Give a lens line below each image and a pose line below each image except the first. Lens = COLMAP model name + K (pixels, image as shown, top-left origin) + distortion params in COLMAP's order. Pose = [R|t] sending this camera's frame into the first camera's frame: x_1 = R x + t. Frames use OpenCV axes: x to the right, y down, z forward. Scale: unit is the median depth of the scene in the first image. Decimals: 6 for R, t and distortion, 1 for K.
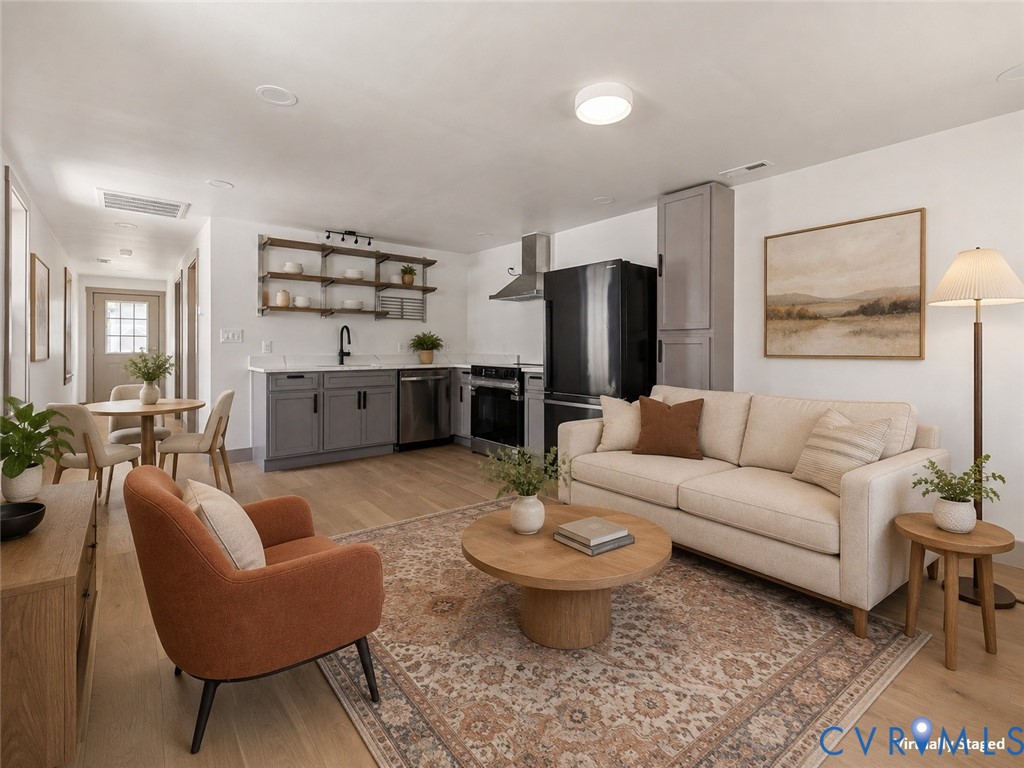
lens RADIAL K [[472.0, 0, 511.2], [0, 472.0, 346.4], [0, 0, 1]] dist [0.000281, -0.000018]
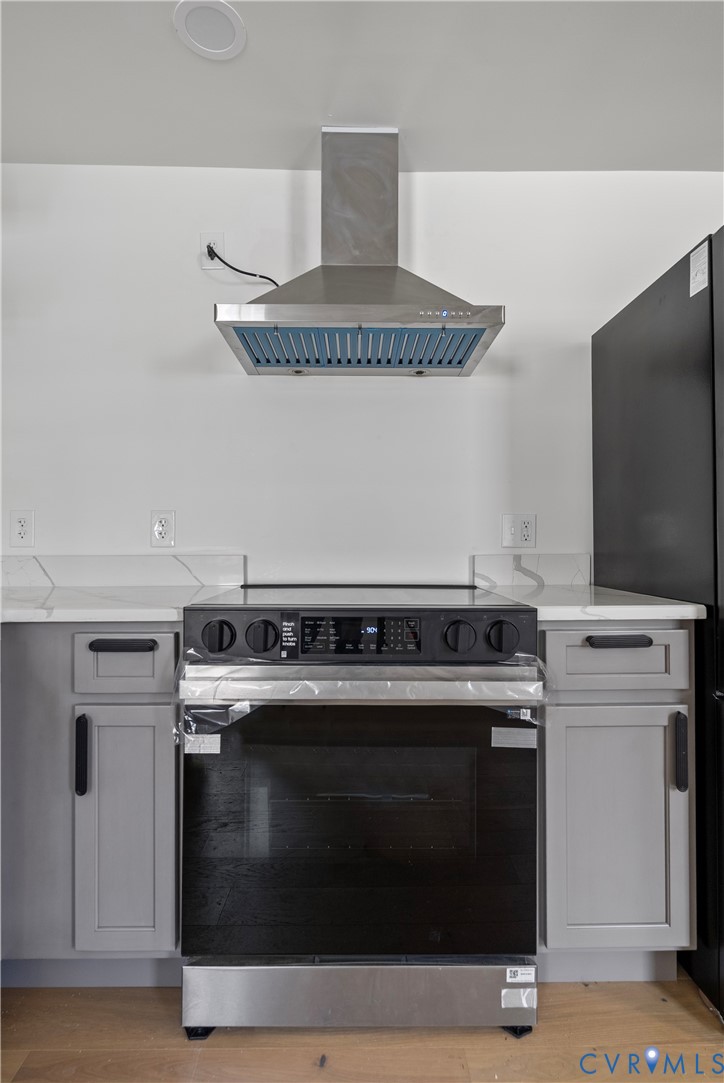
lens RADIAL K [[555.1, 0, 362.0], [0, 555.1, 541.5], [0, 0, 1]] dist [-0.001611, 0.000136]
pose [[0.626030, 0.000861, 0.779798, -0.222224], [0.002639, 0.999991, -0.003223, 0.012373], [-0.779794, 0.004075, 0.626022, 0.789108]]
